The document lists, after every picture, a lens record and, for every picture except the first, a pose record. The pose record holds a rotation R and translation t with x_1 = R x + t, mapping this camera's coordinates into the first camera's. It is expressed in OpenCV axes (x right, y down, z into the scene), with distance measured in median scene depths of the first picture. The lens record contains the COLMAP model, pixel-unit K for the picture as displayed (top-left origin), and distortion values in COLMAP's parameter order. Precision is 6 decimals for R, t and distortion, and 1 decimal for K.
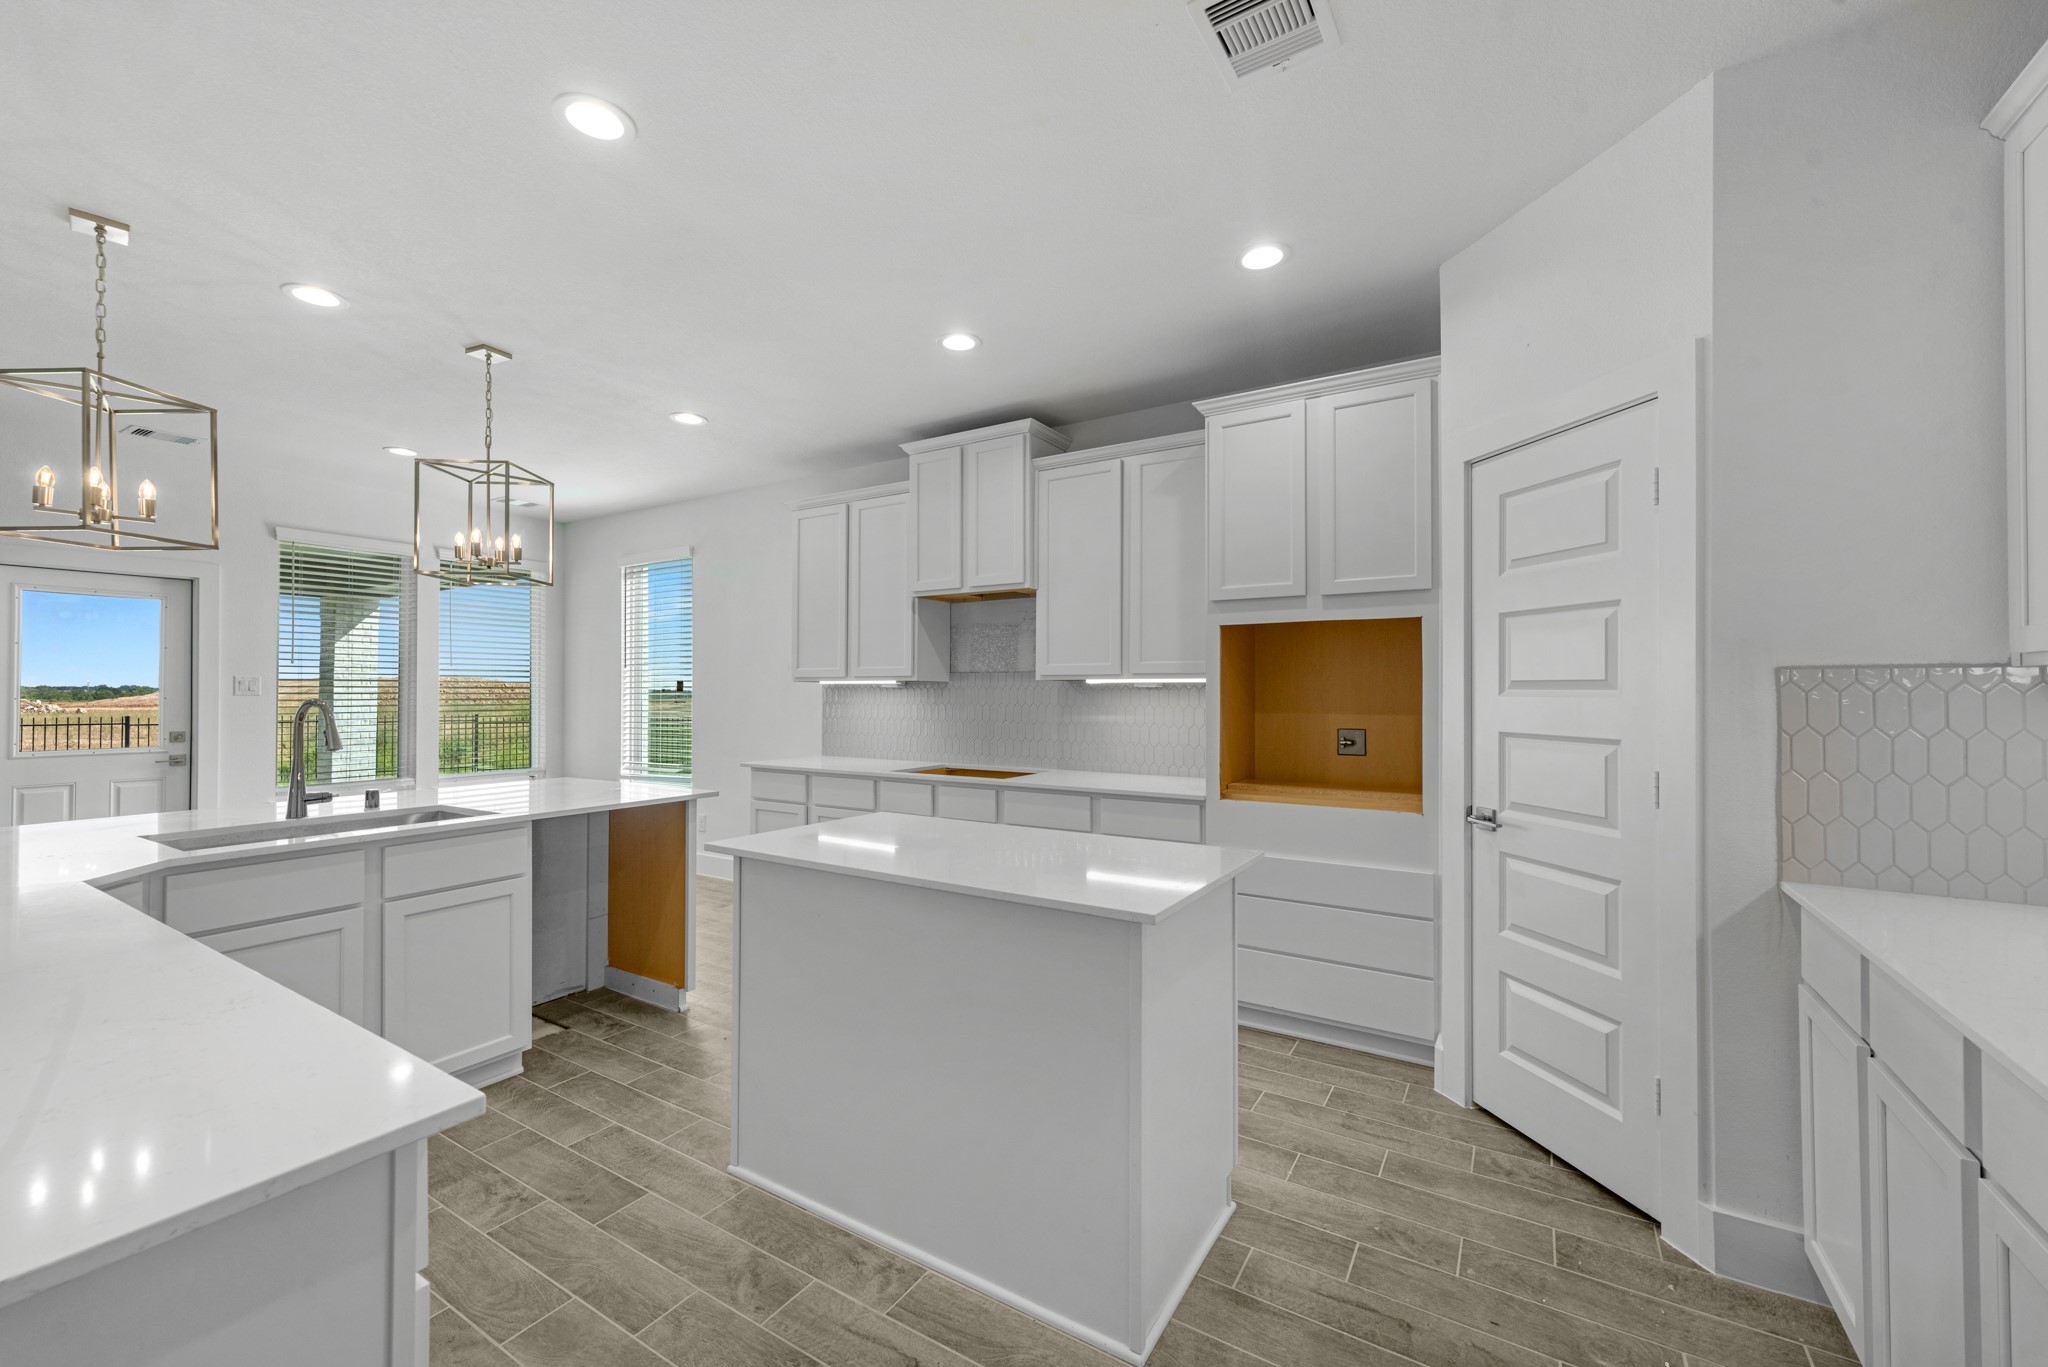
lens RADIAL K [[840.0, 0, 1010.6], [0, 840.0, 687.4], [0, 0, 1]] dist [0.007122, 0.000285]
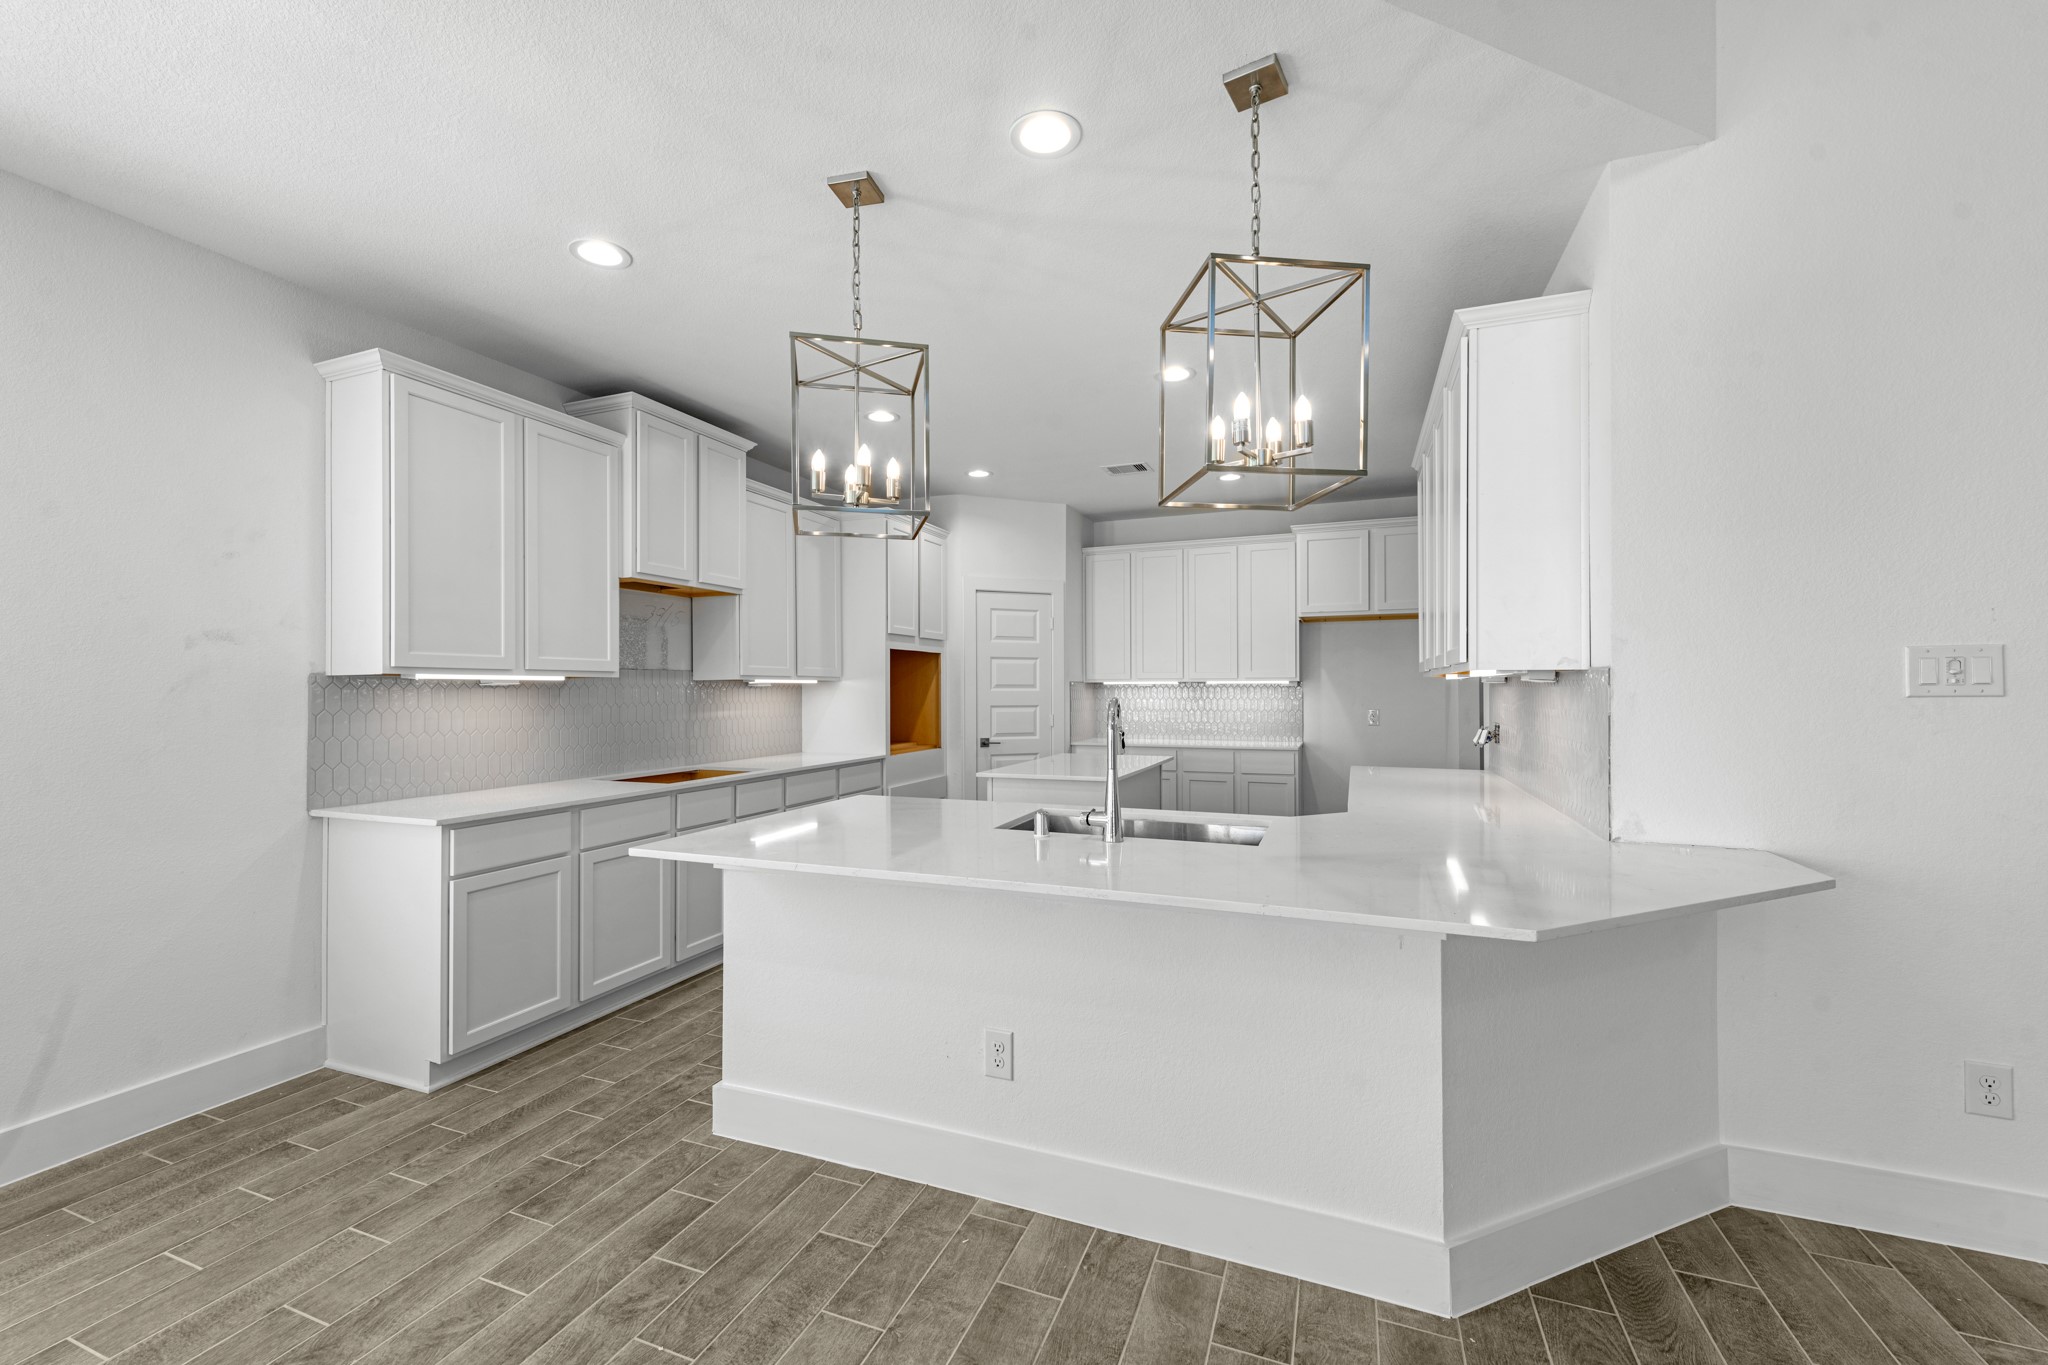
lens RADIAL K [[840.0, 0, 1026.1], [0, 840.0, 684.7], [0, 0, 1]] dist [0.007122, 0.000285]
pose [[-0.205646, 0.004771, 0.978615, -1.133266], [-0.000624, 0.999987, -0.005006, 0.003221], [-0.978626, -0.001640, -0.205641, 0.868141]]
